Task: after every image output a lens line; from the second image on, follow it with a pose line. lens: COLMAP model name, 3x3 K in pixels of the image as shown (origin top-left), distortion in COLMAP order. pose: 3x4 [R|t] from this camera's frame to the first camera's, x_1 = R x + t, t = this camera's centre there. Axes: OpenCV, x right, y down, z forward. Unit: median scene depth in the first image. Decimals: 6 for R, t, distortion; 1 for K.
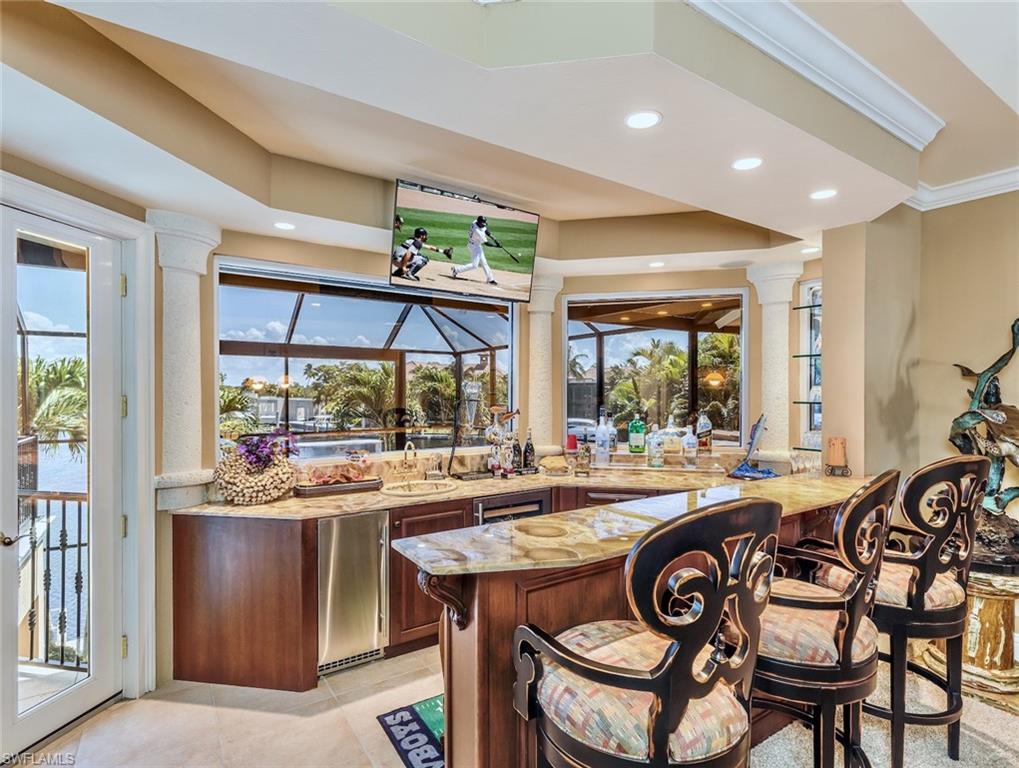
lens RADIAL K [[557.5, 0, 509.4], [0, 557.5, 389.8], [0, 0, 1]] dist [-0.000068, -0.000103]
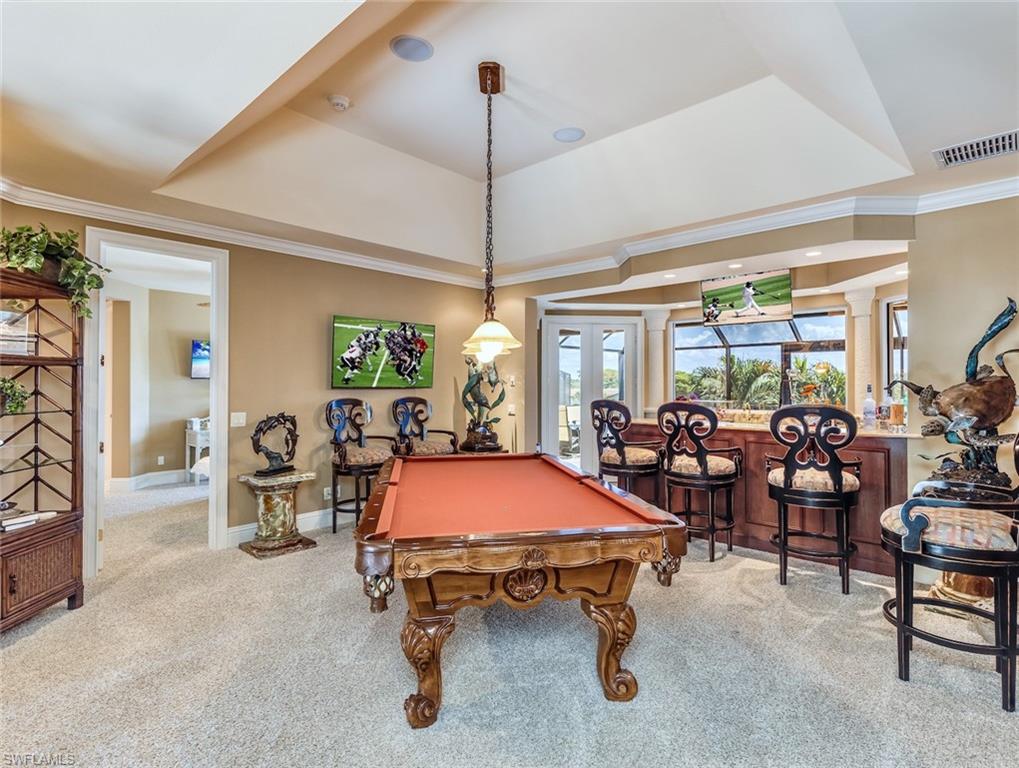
lens RADIAL K [[557.5, 0, 509.5], [0, 557.5, 383.4], [0, 0, 1]] dist [-0.000068, -0.000103]
pose [[0.195654, -0.012092, -0.980598, 1.738351], [0.004452, 0.999925, -0.011442, 0.055587], [0.980663, -0.002127, 0.195693, -0.177618]]
